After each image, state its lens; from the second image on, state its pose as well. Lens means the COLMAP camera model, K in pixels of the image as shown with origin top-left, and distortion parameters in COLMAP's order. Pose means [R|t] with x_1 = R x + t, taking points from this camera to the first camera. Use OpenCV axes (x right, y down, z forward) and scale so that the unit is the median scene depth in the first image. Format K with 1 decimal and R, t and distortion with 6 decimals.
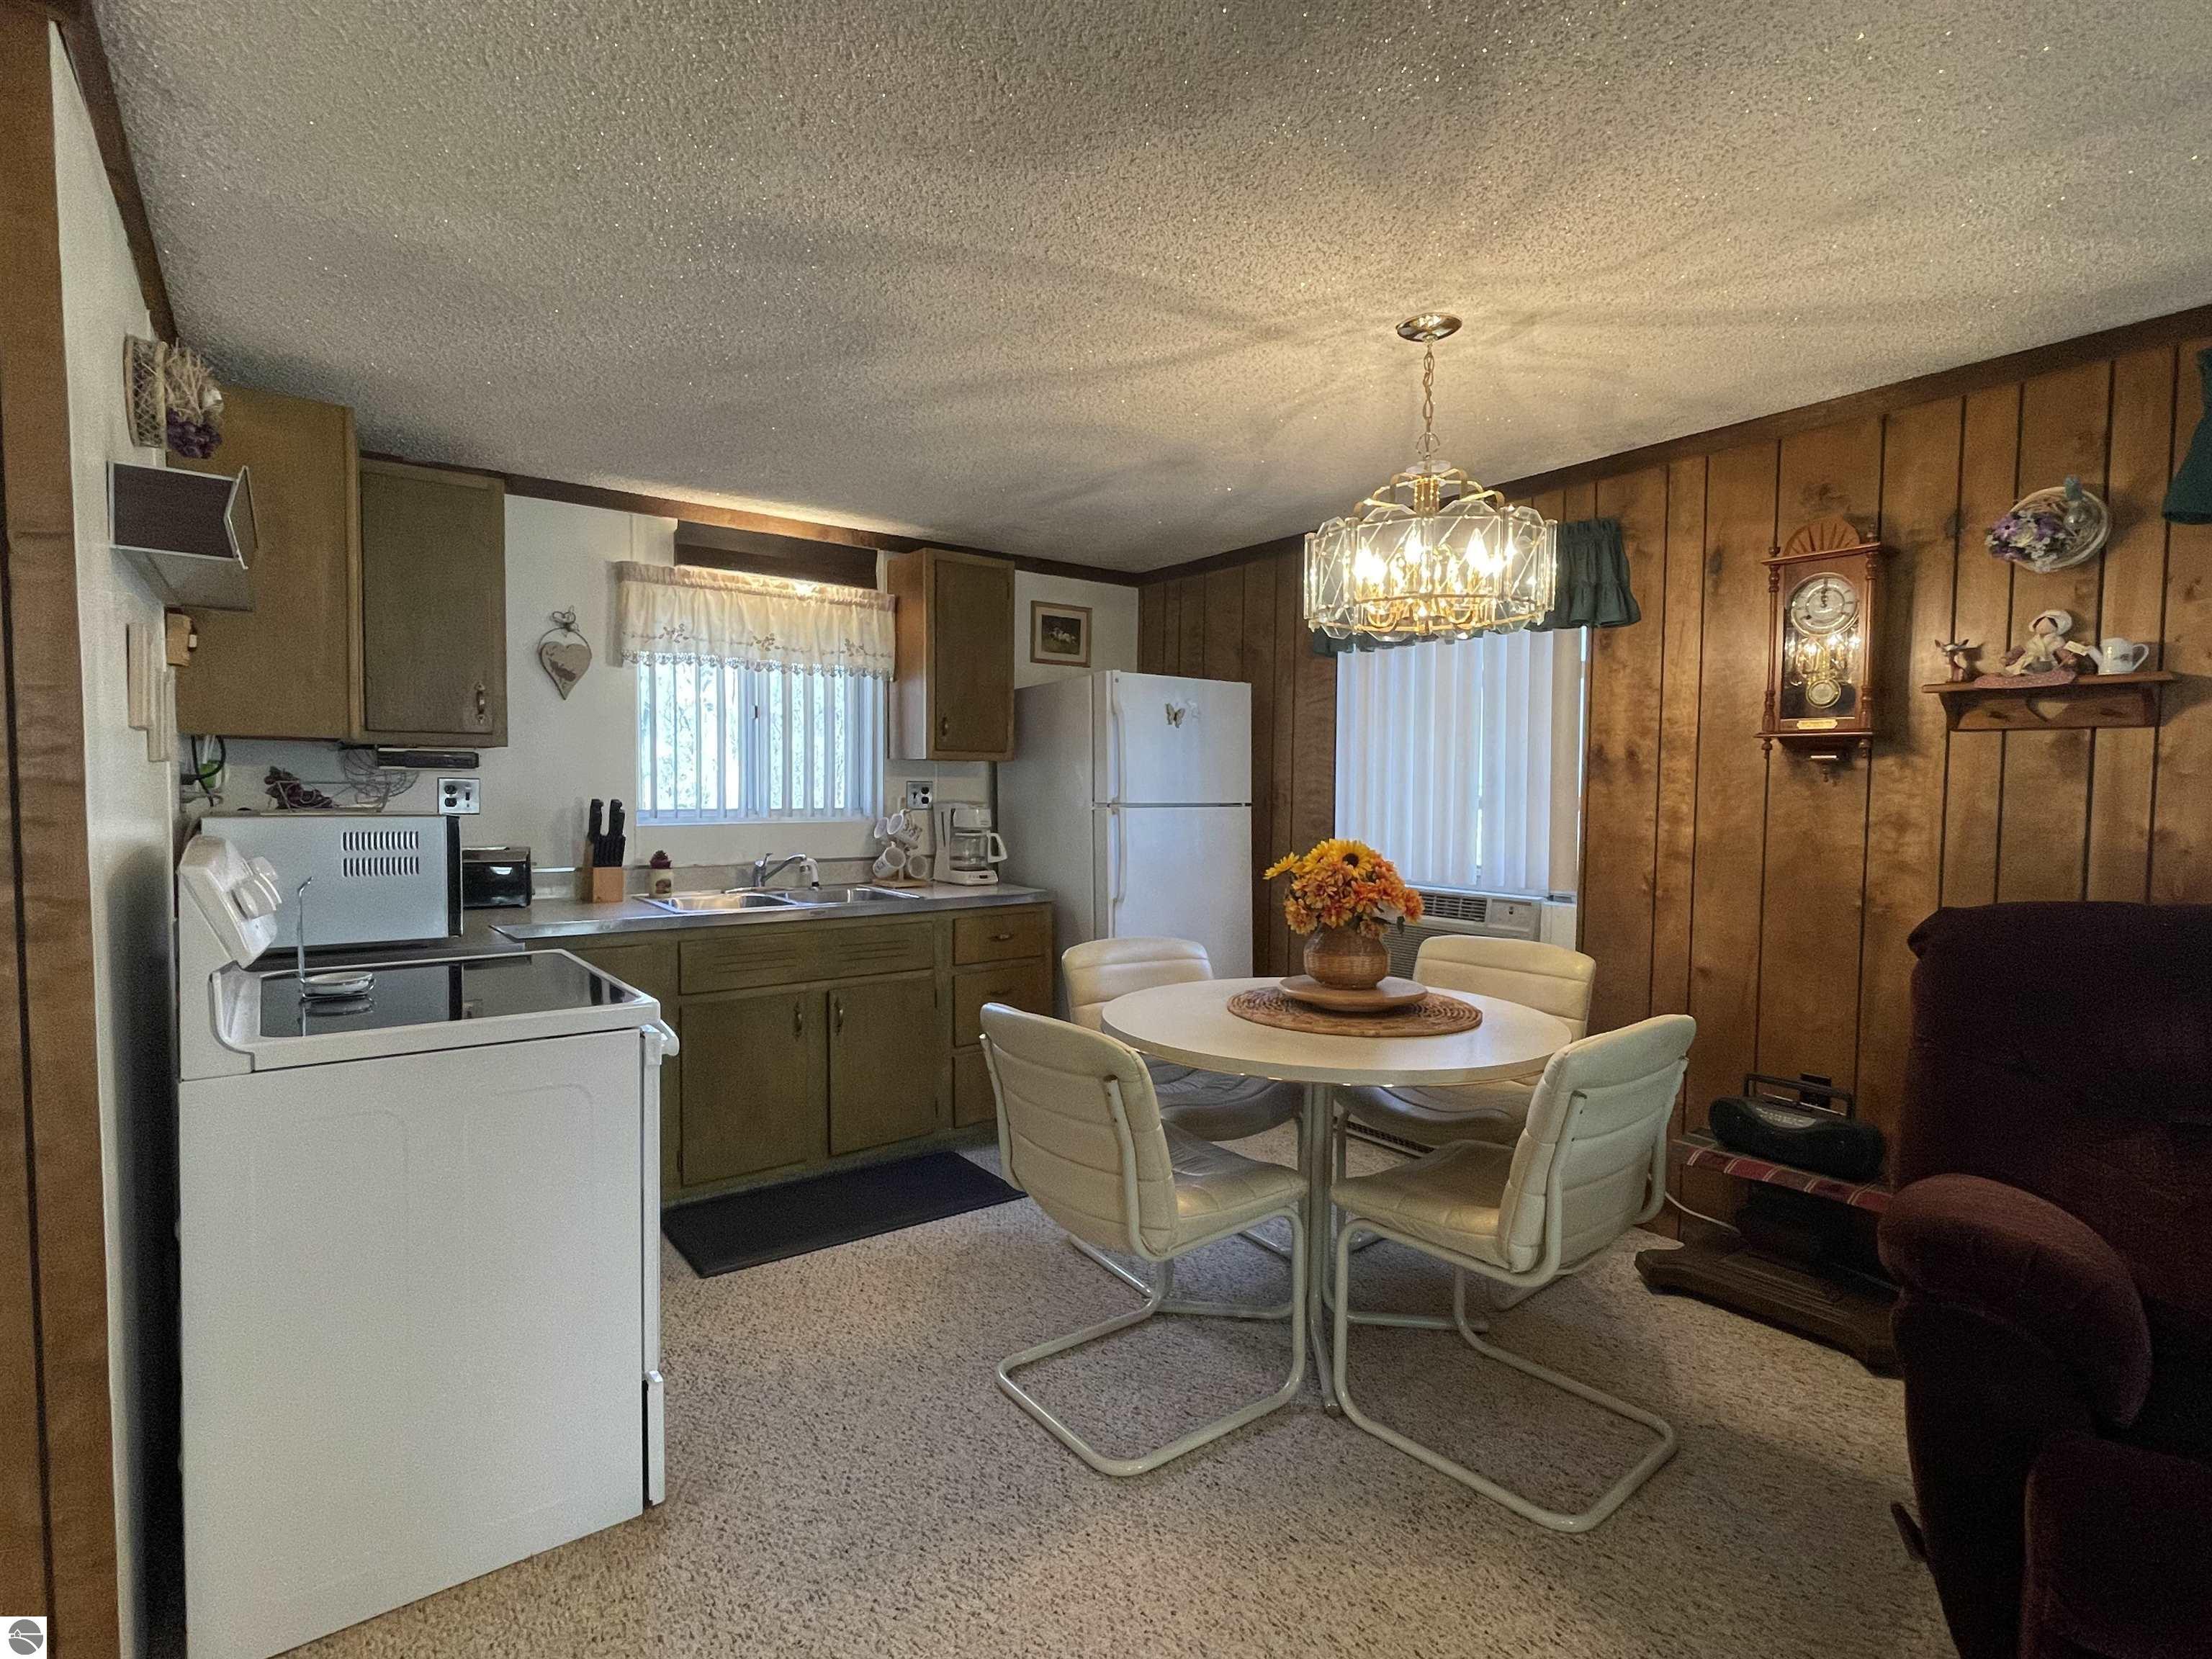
lens RADIAL K [[1058.9, 0, 1089.7], [0, 1058.9, 827.1], [0, 0, 1]] dist [0.004525, -0.000563]
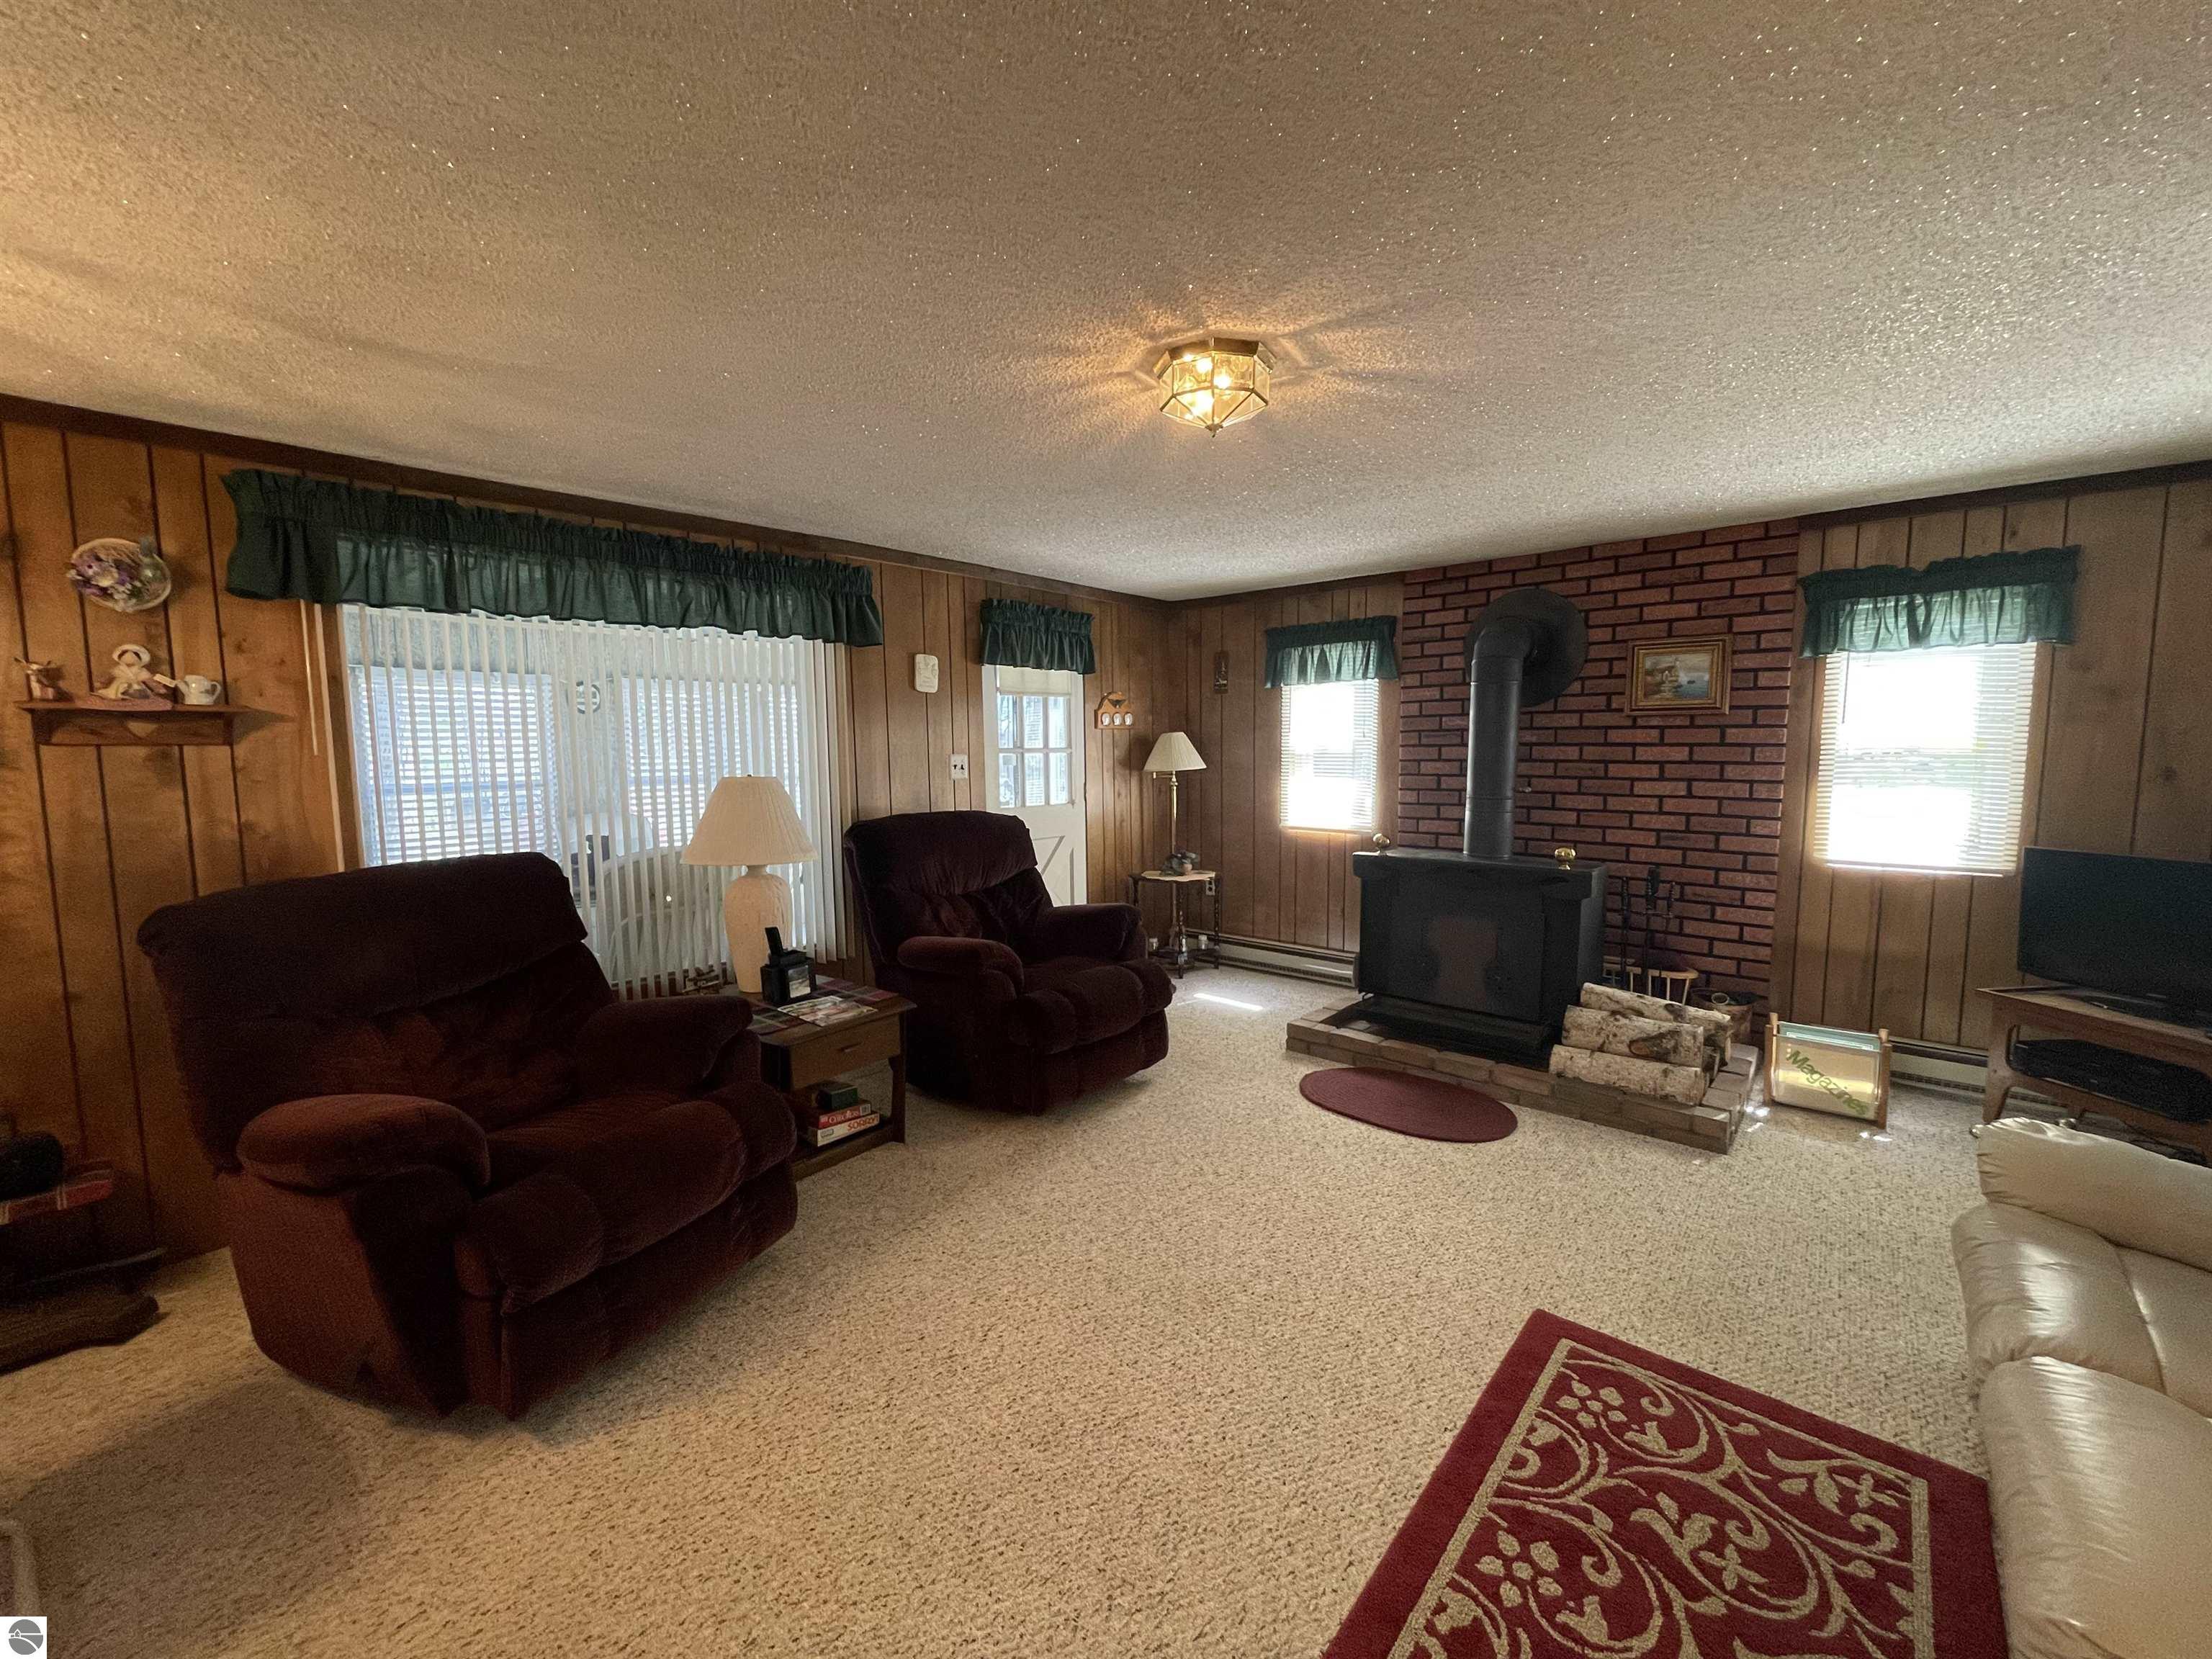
lens RADIAL K [[886.2, 0, 1096.2], [0, 886.2, 830.4], [0, 0, 1]] dist [-0.003455, 0.000745]
pose [[-0.208347, -0.098030, 0.973130, -0.227980], [0.051307, 0.992499, 0.110967, -0.041659], [-0.976708, 0.073048, -0.201755, 0.129988]]
